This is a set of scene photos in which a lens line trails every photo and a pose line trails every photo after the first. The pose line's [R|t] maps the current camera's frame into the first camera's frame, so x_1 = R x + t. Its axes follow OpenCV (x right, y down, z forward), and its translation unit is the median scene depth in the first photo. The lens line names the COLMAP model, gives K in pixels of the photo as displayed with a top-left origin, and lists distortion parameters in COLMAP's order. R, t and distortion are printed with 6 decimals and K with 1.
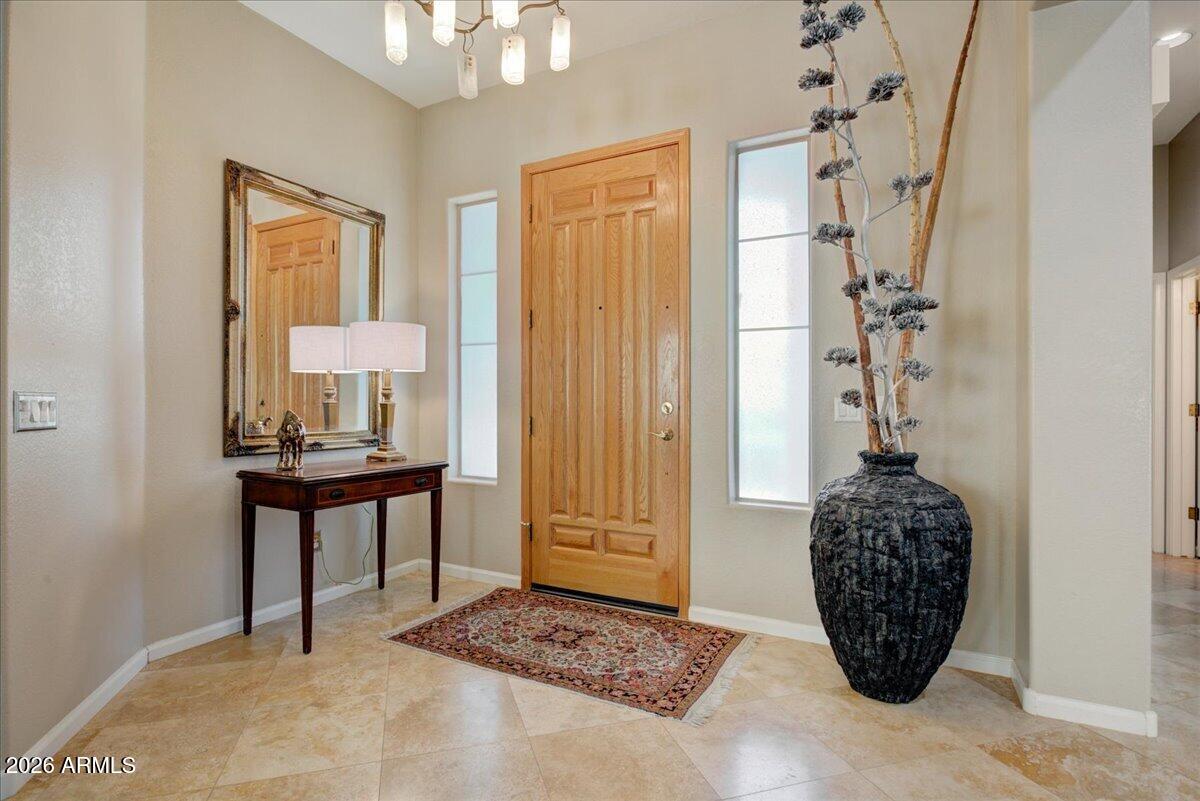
lens RADIAL K [[596.1, 0, 591.7], [0, 596.1, 400.6], [0, 0, 1]] dist [-0.017090, 0.003322]
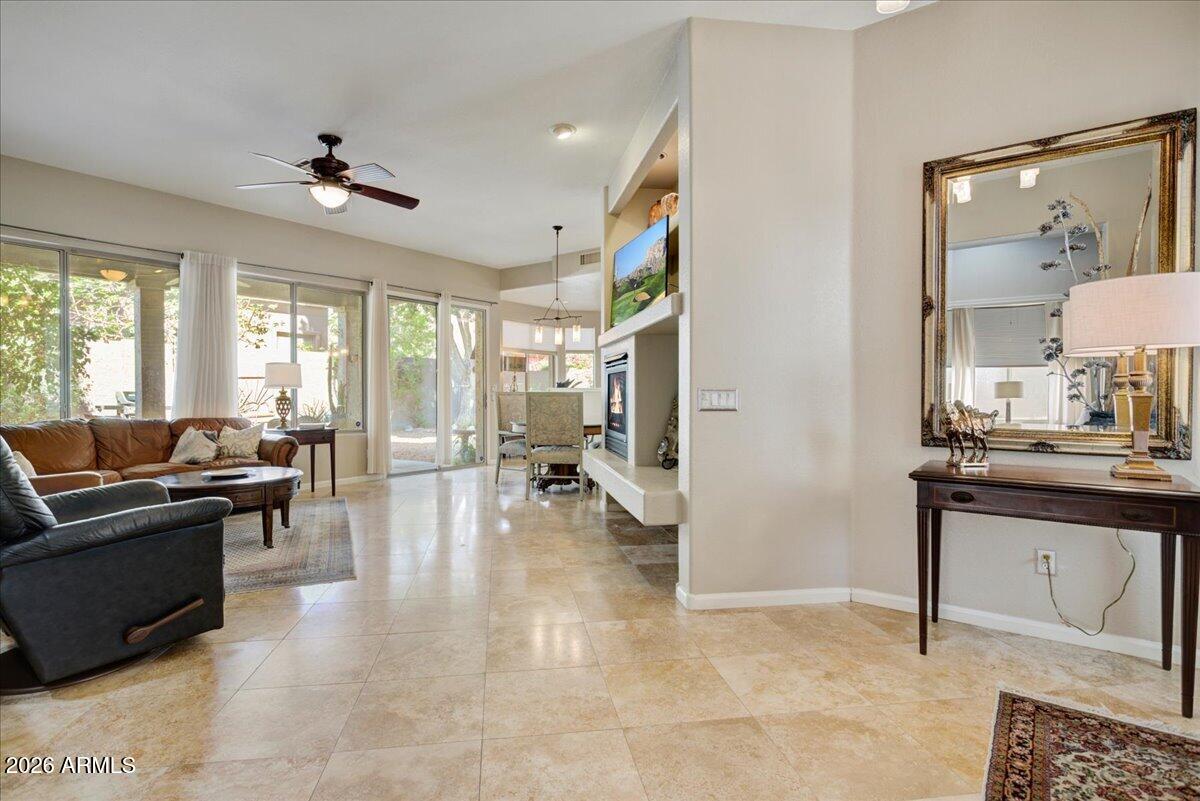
lens RADIAL K [[596.1, 0, 600.7], [0, 596.1, 407.7], [0, 0, 1]] dist [-0.017090, 0.003322]
pose [[-0.155546, 0.015331, -0.987710, 0.509629], [0.000677, 0.999881, 0.015414, 0.009444], [0.987828, 0.001728, -0.155538, 0.586956]]
